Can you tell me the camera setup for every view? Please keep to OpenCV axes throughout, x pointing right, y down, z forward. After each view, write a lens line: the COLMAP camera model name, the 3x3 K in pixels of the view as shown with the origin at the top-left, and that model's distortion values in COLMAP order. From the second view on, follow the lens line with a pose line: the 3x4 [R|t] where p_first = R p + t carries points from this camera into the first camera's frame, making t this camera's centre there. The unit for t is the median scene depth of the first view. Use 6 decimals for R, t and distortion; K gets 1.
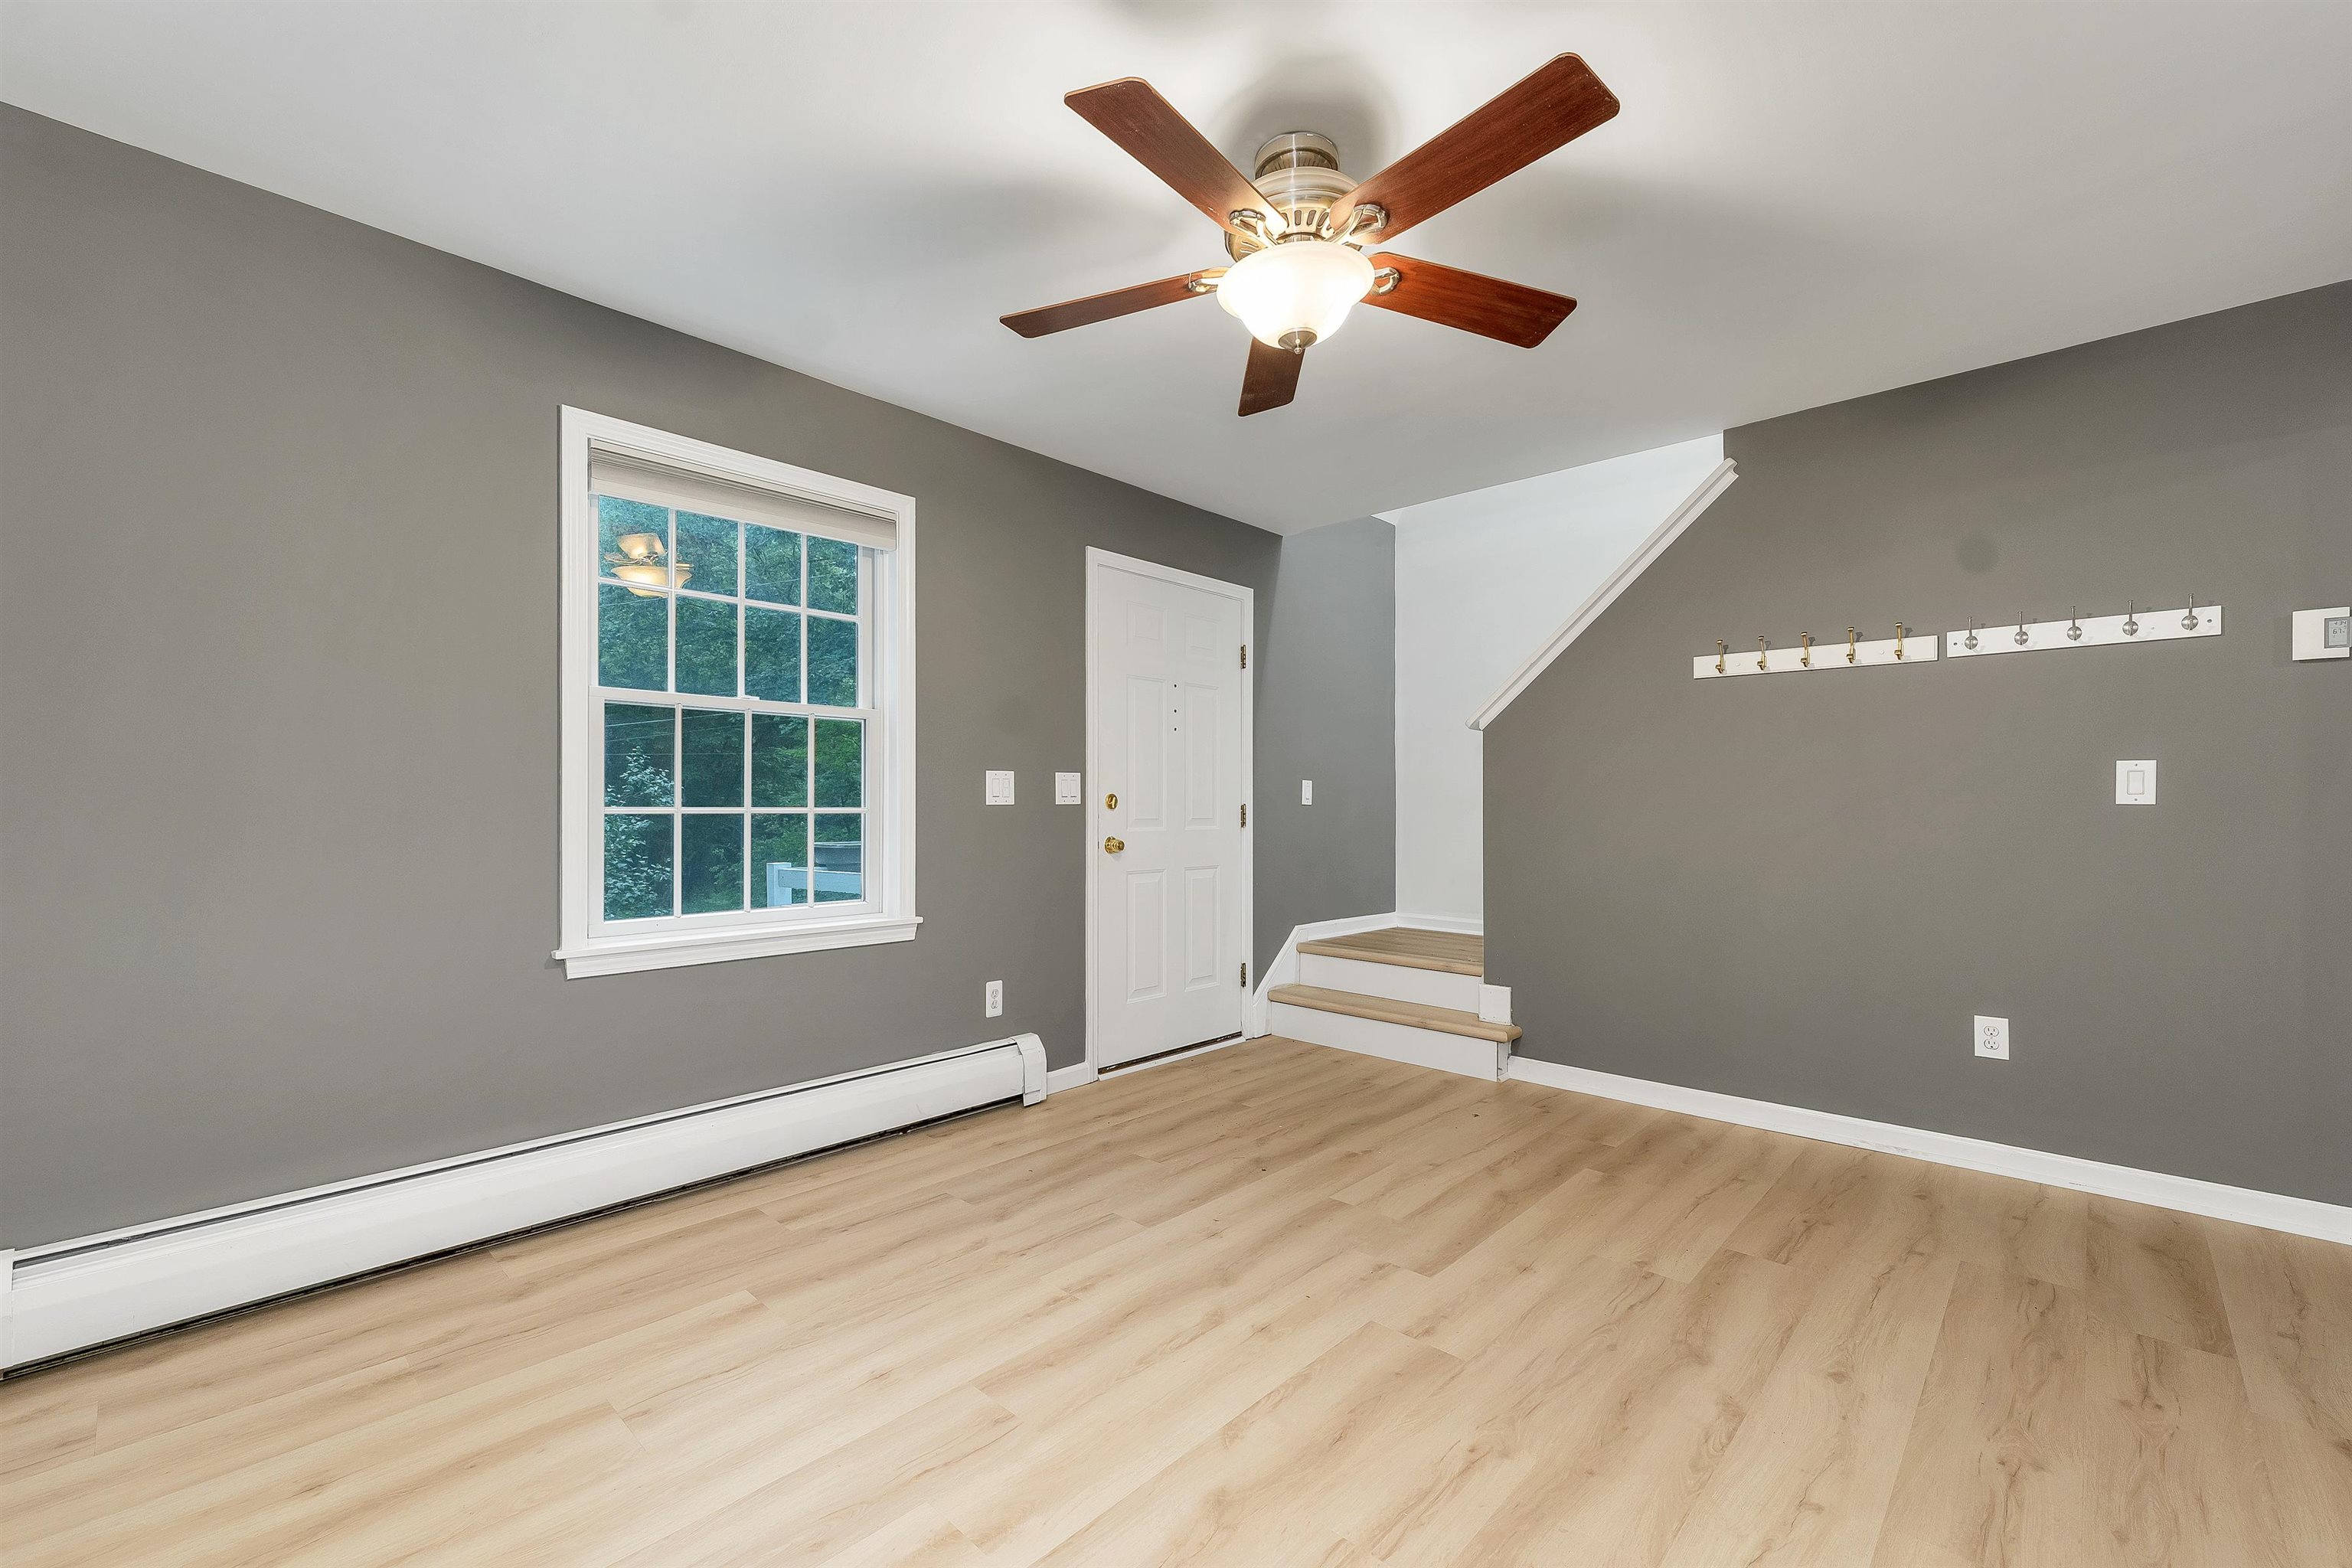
lens RADIAL K [[978.2, 0, 1154.7], [0, 978.2, 792.3], [0, 0, 1]] dist [-0.000864, 0.000415]
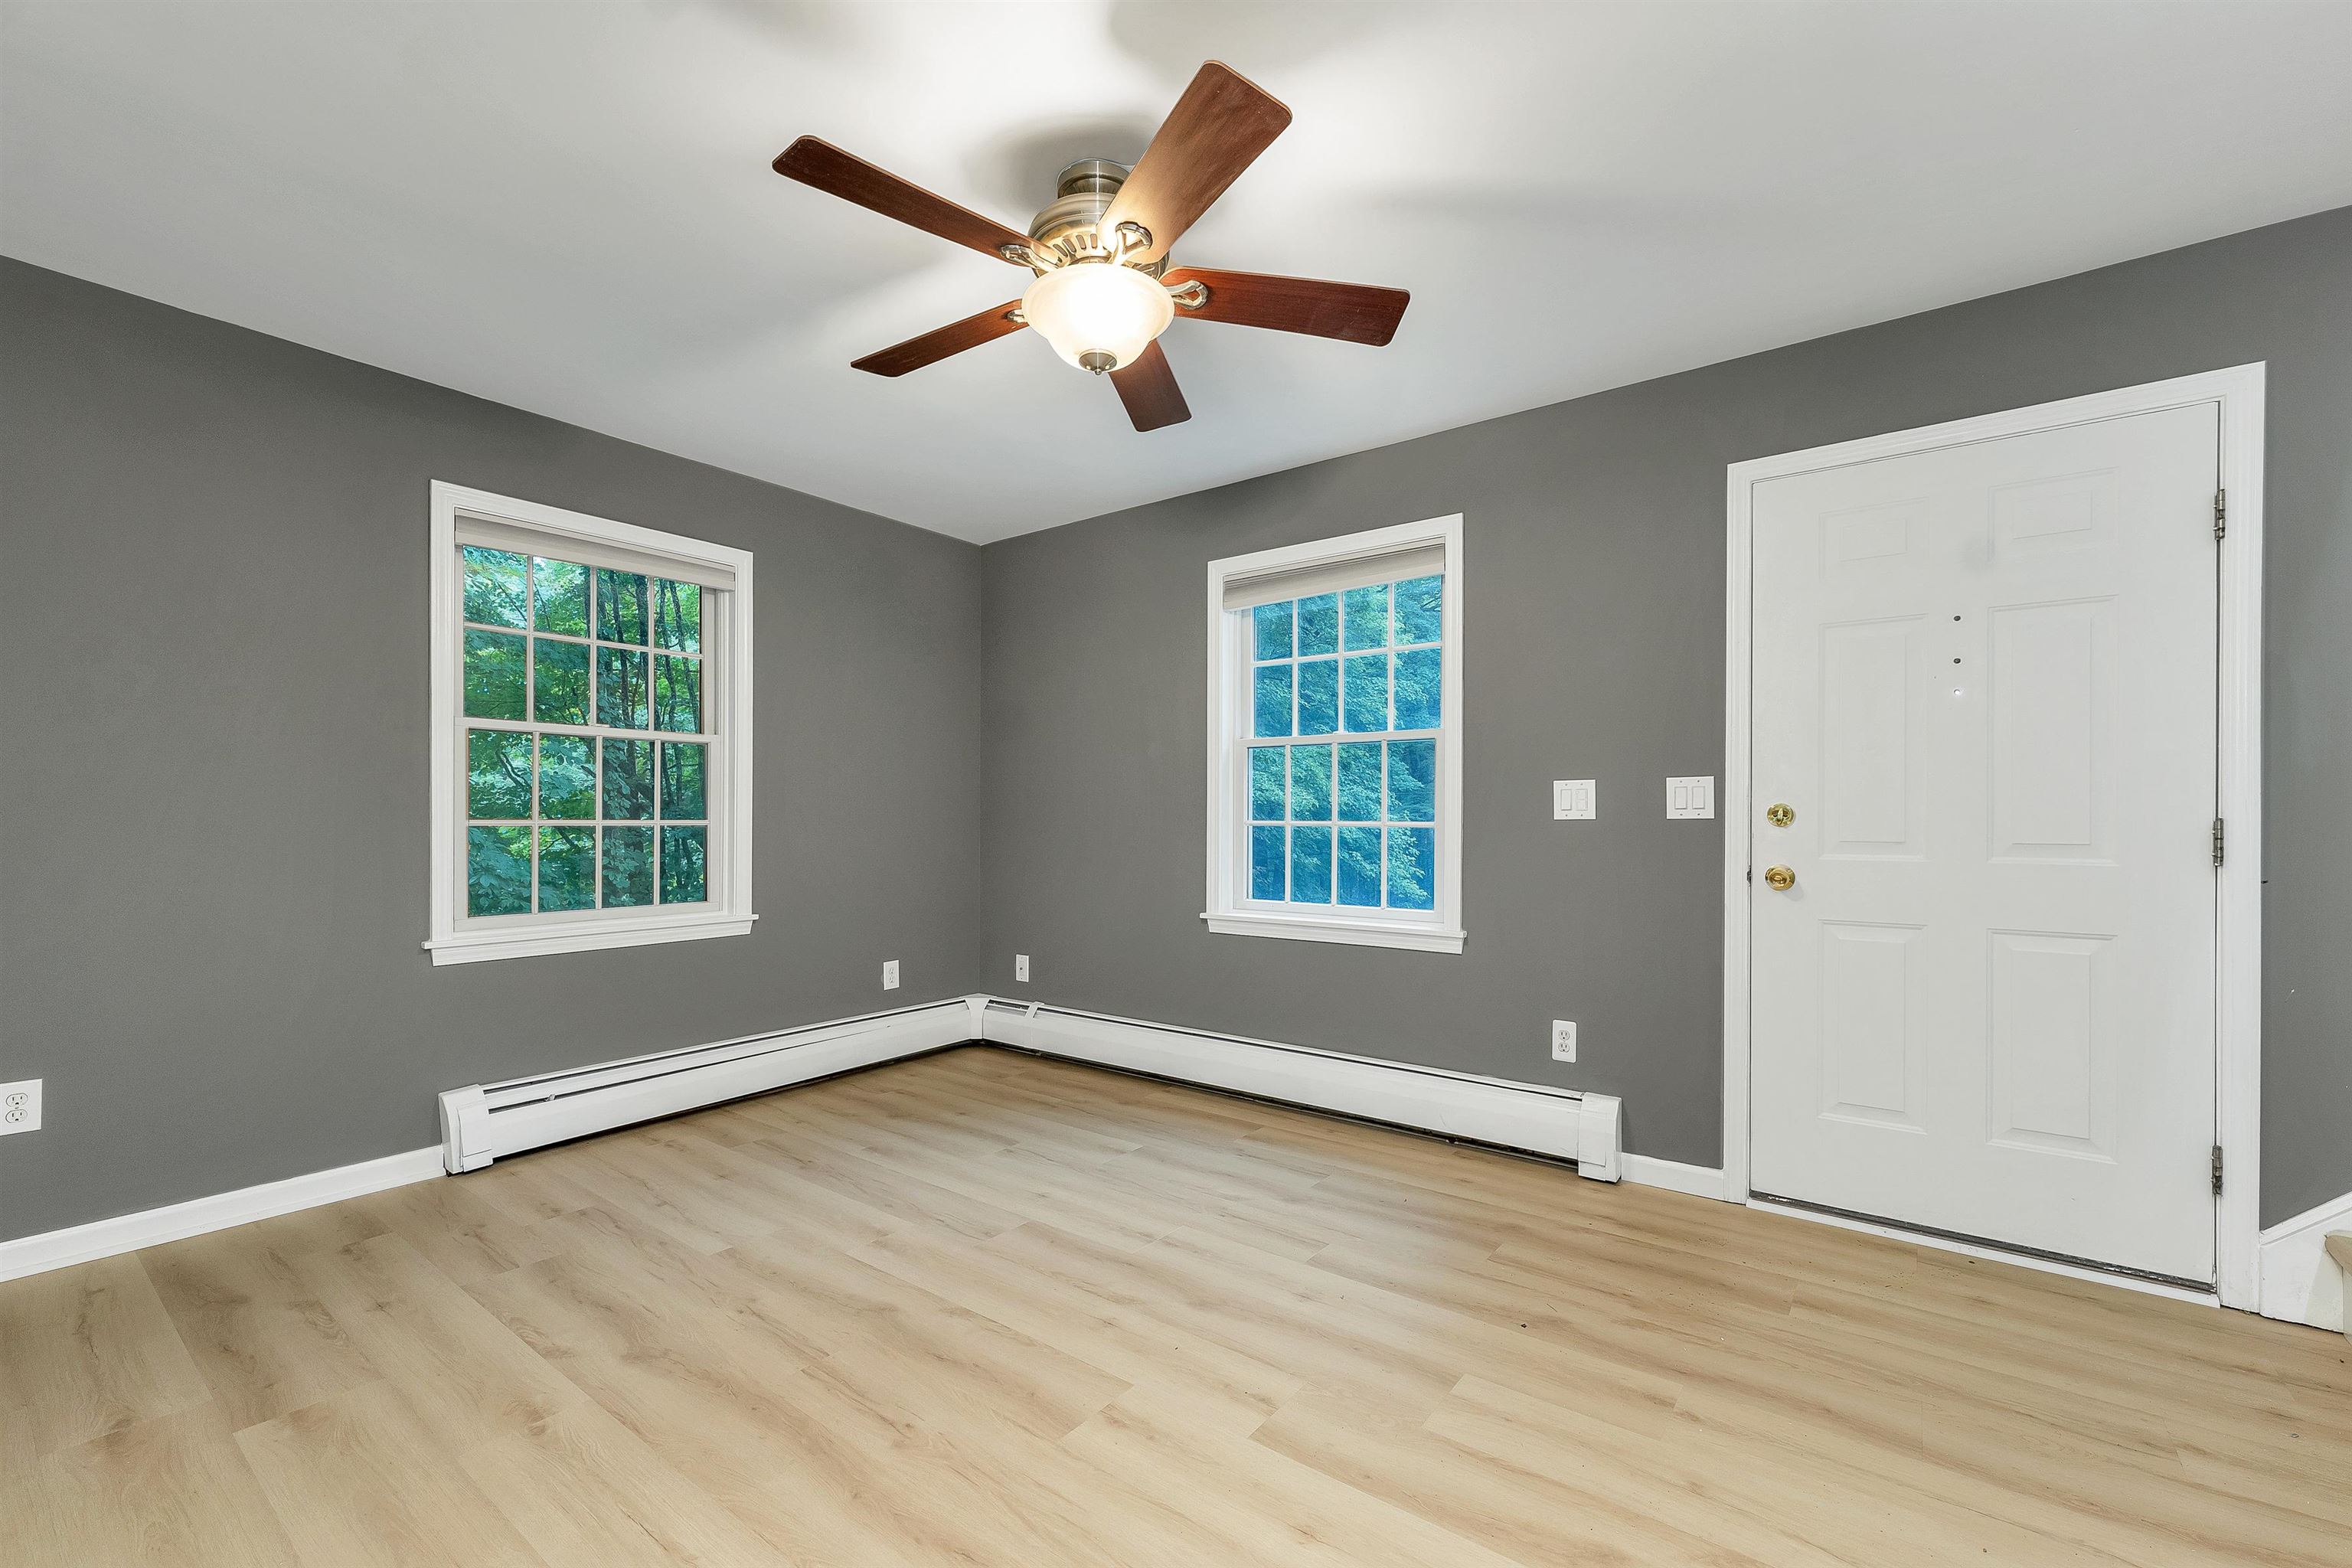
lens RADIAL K [[978.2, 0, 1158.5], [0, 978.2, 801.8], [0, 0, 1]] dist [-0.000864, 0.000415]
pose [[0.100405, -0.015405, -0.994827, 0.721561], [0.014431, 0.999798, -0.014025, 0.004167], [0.994842, -0.012948, 0.100607, 0.591413]]
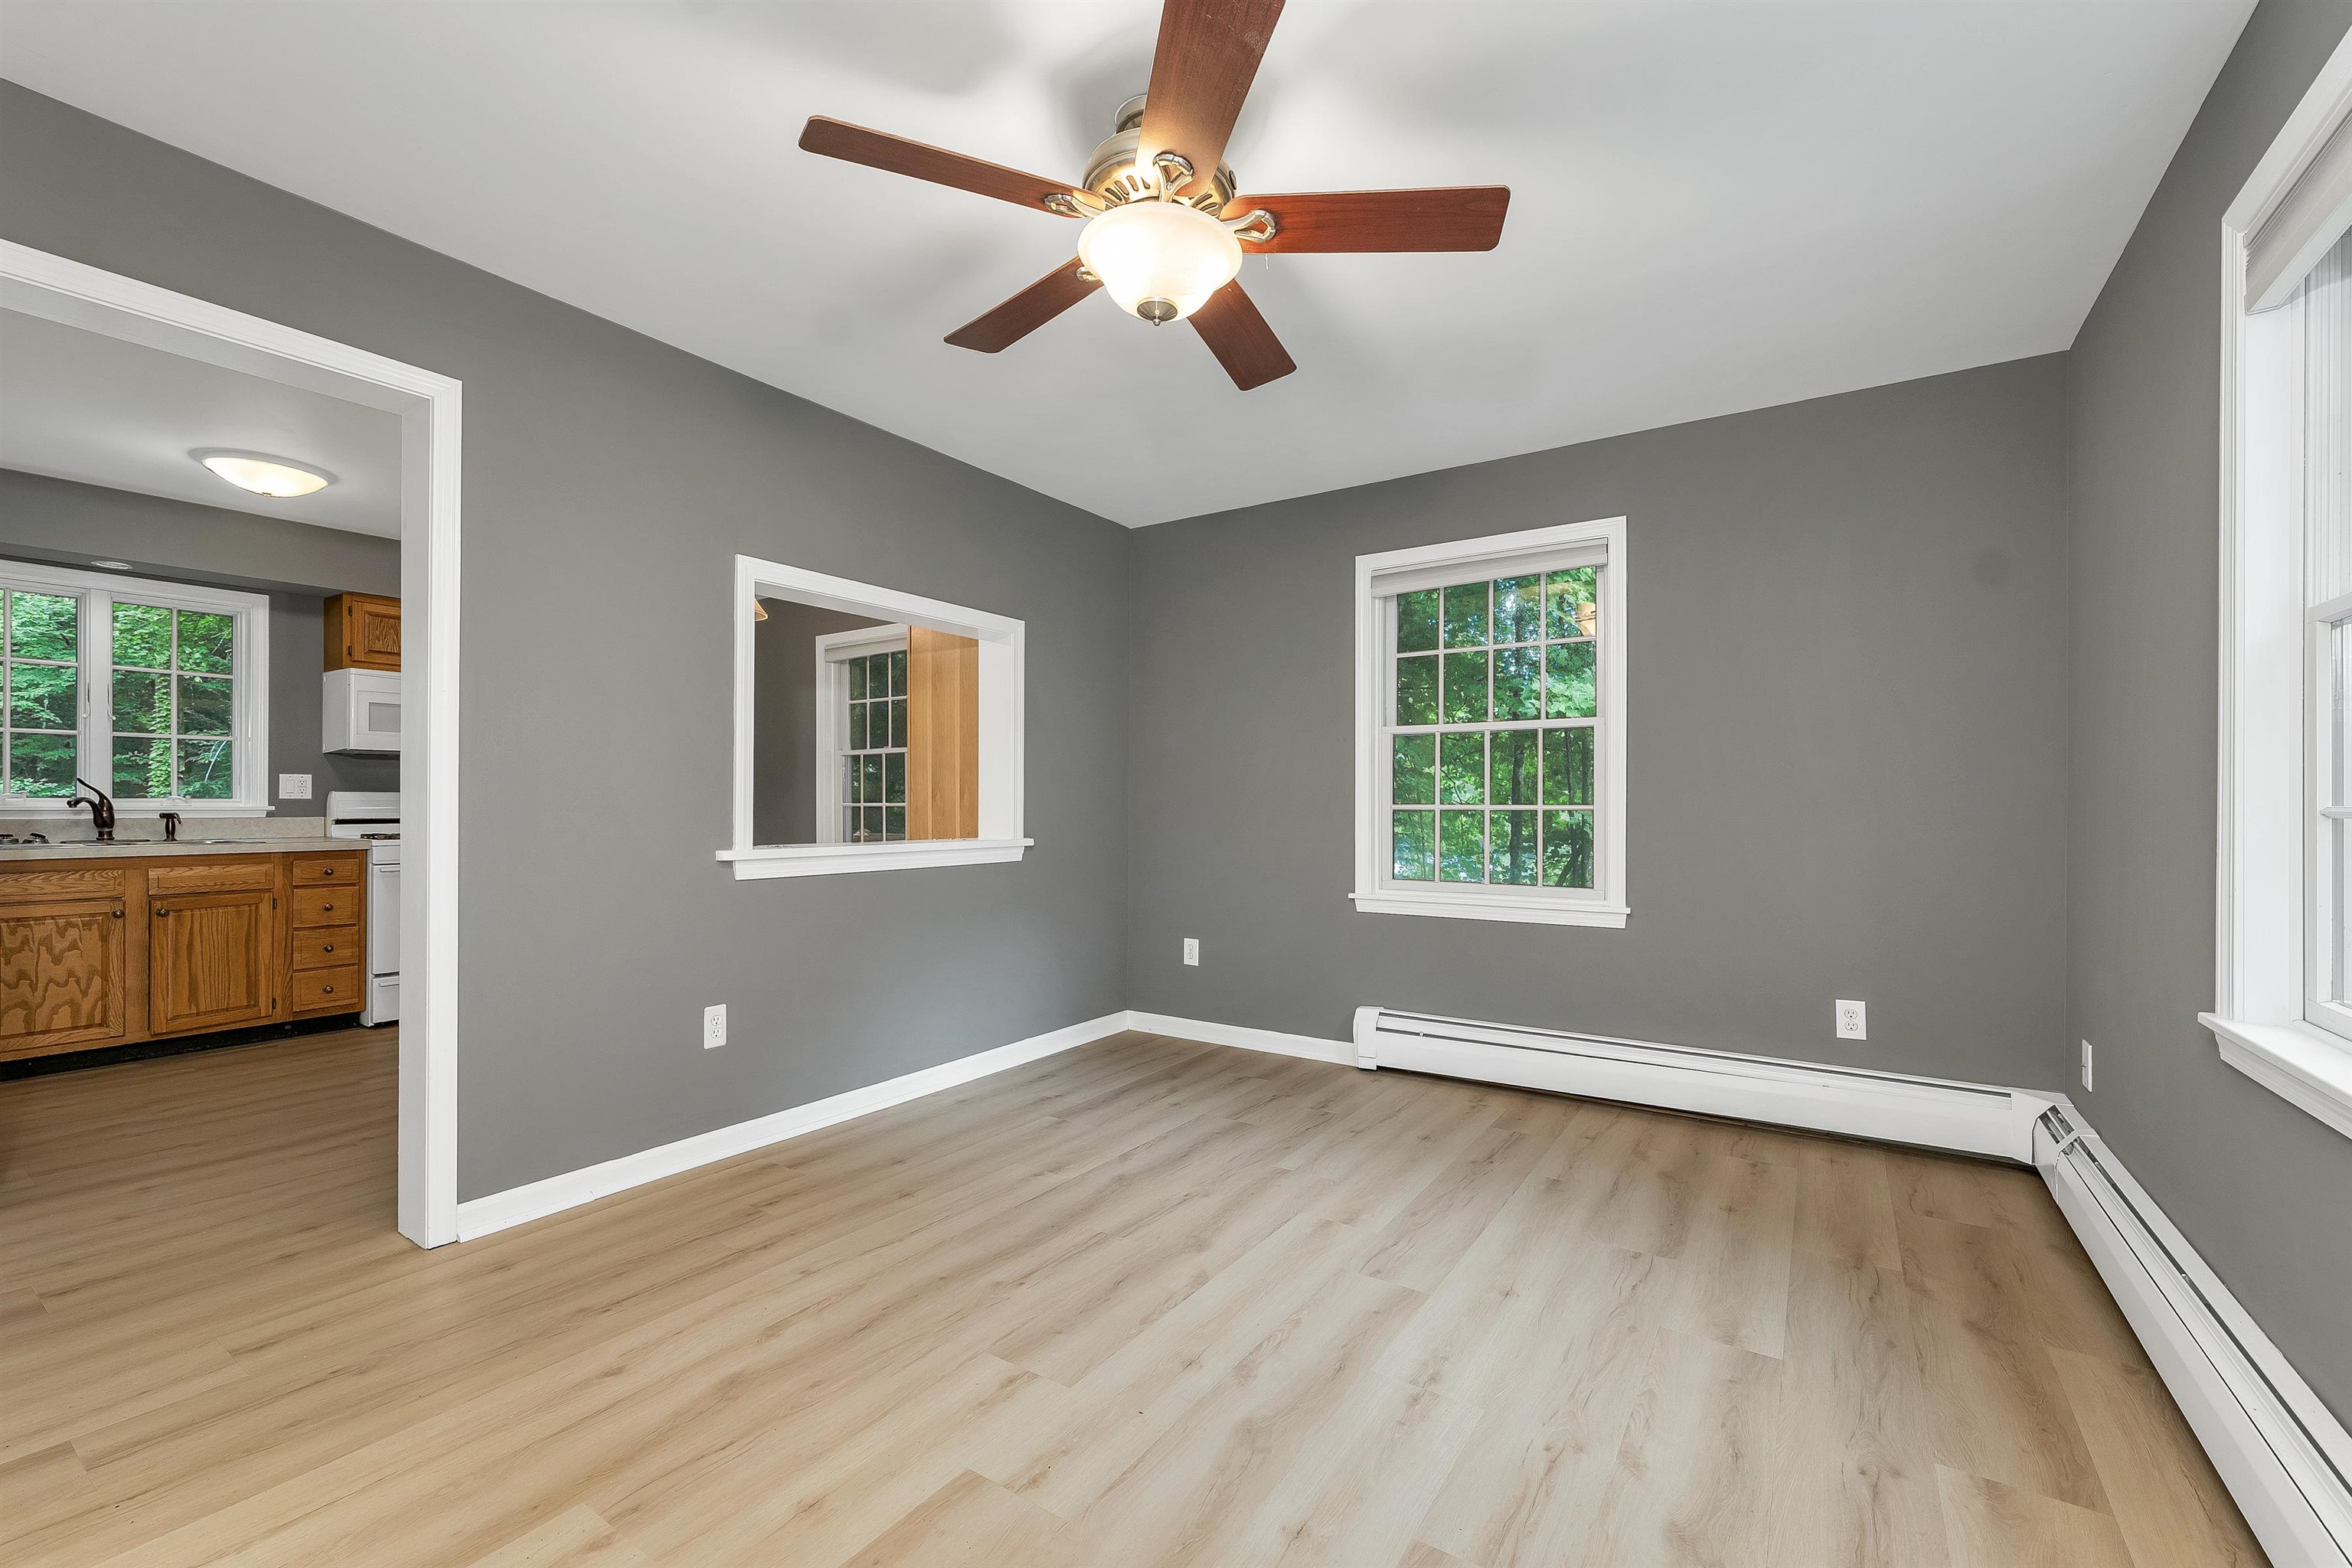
lens RADIAL K [[978.2, 0, 1176.4], [0, 978.2, 799.1], [0, 0, 1]] dist [-0.000864, 0.000415]
pose [[-0.983655, -0.007138, -0.179923, 0.182045], [-0.003845, 0.999819, -0.018646, 0.019431], [0.180024, -0.017650, -0.983504, 1.188769]]
